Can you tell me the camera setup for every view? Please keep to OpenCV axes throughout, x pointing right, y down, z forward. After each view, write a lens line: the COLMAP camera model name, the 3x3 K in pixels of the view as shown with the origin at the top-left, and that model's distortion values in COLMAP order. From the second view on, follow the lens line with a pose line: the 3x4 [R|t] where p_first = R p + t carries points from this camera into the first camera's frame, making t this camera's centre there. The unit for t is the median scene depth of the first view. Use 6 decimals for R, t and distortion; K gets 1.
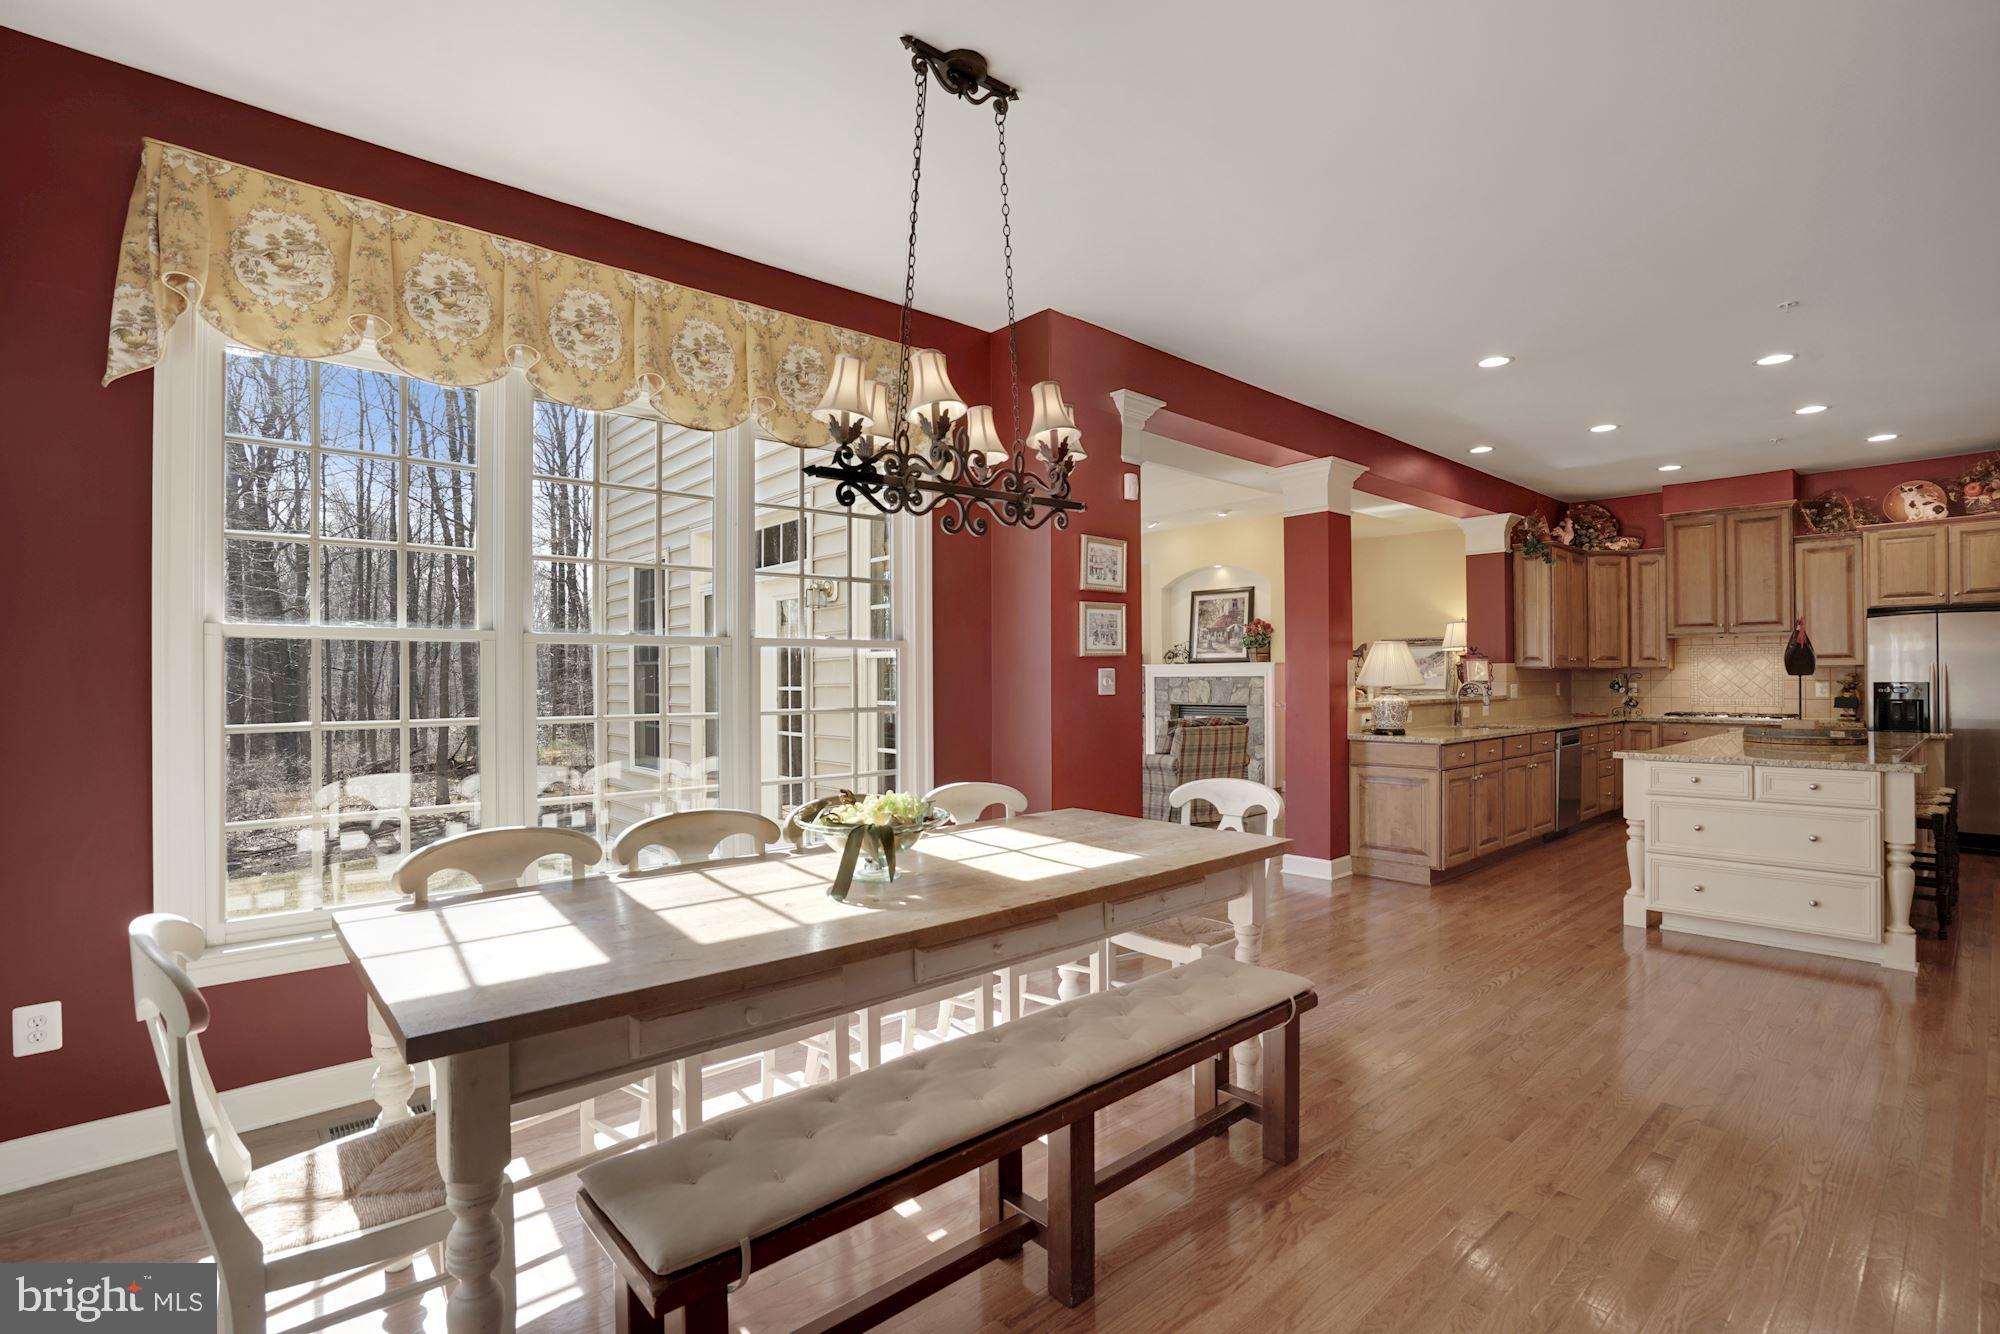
lens RADIAL K [[920.6, 0, 1001.9], [0, 920.6, 673.4], [0, 0, 1]] dist [-0.055895, 0.021463]
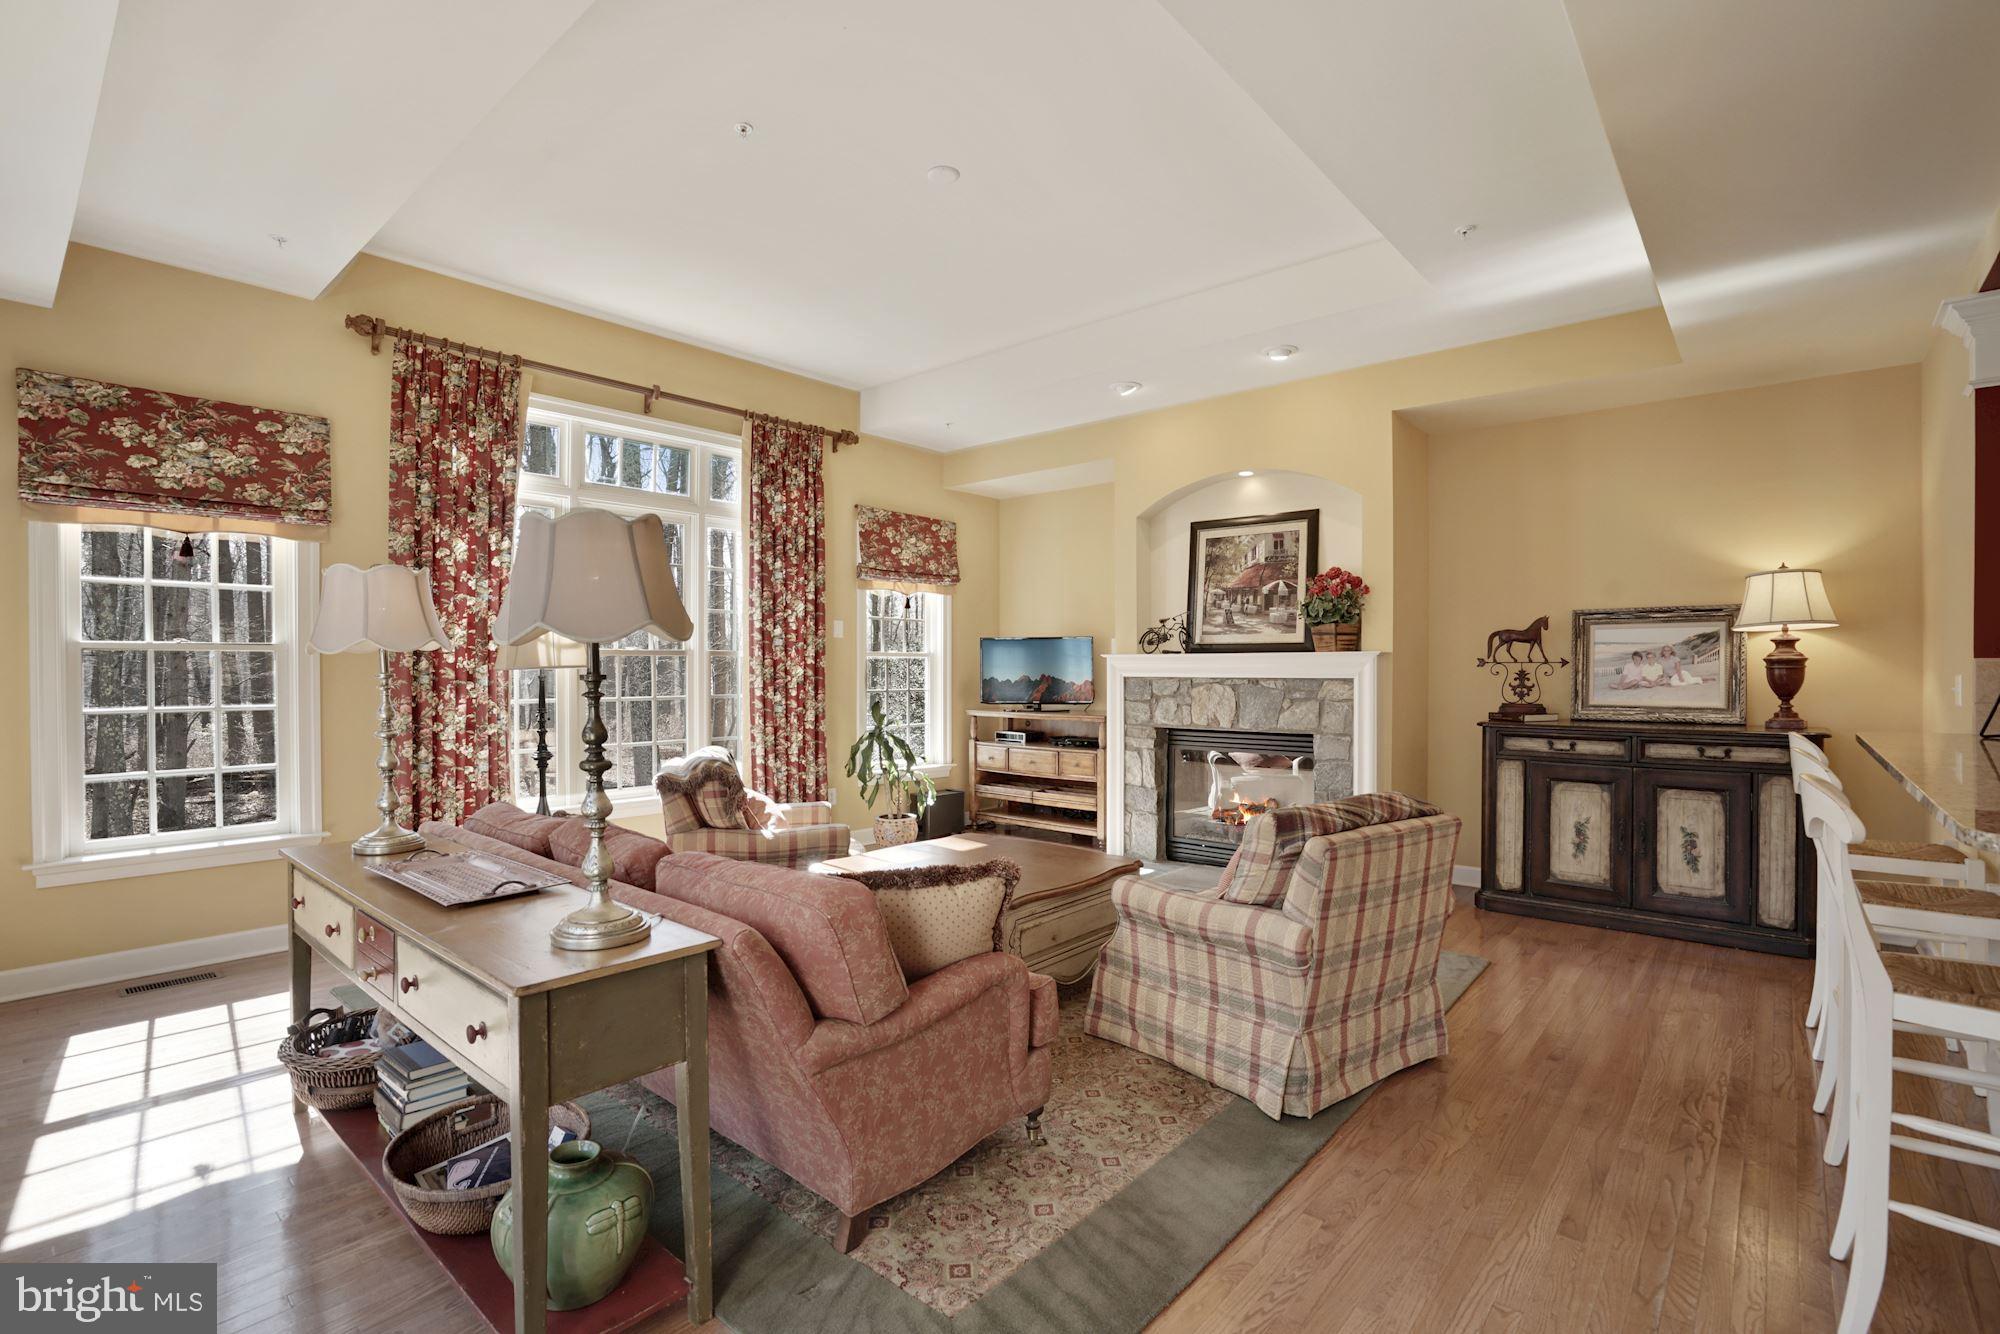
lens RADIAL K [[920.6, 0, 1001.9], [0, 920.6, 673.4], [0, 0, 1]] dist [-0.055895, 0.021463]
pose [[0.991141, 0.004838, 0.132727, 0.030517], [-0.006415, 0.999914, 0.011457, -0.005900], [-0.132660, -0.012207, 0.991086, 0.673977]]
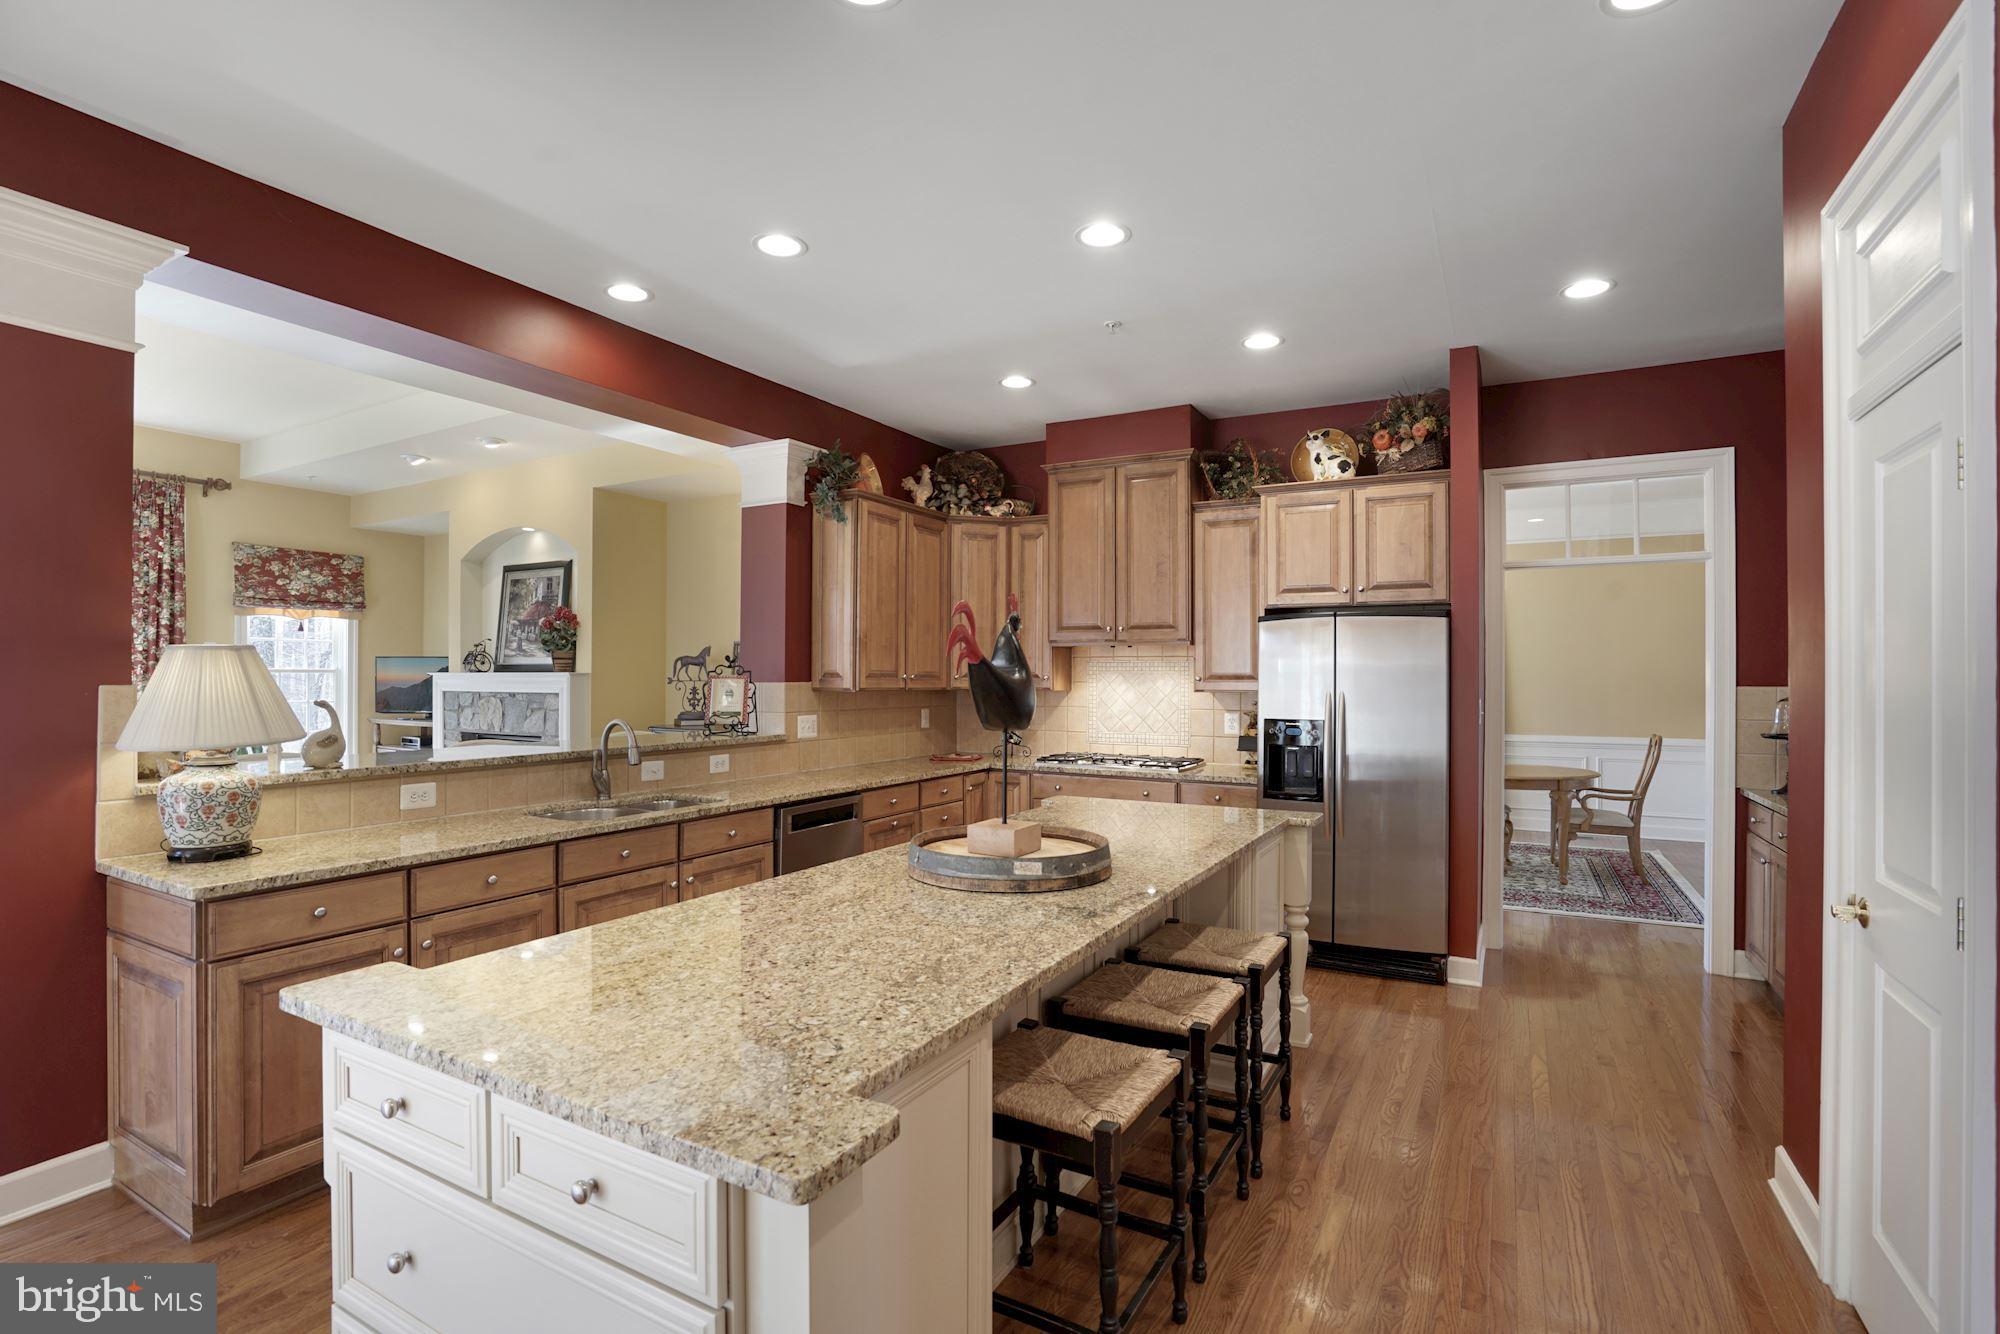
lens RADIAL K [[920.6, 0, 1001.9], [0, 920.6, 673.4], [0, 0, 1]] dist [-0.055895, 0.021463]
pose [[0.943624, 0.008800, 0.330902, 0.479724], [-0.009295, 0.999957, -0.000085, -0.018550], [-0.330888, -0.002996, 0.943665, 0.353586]]
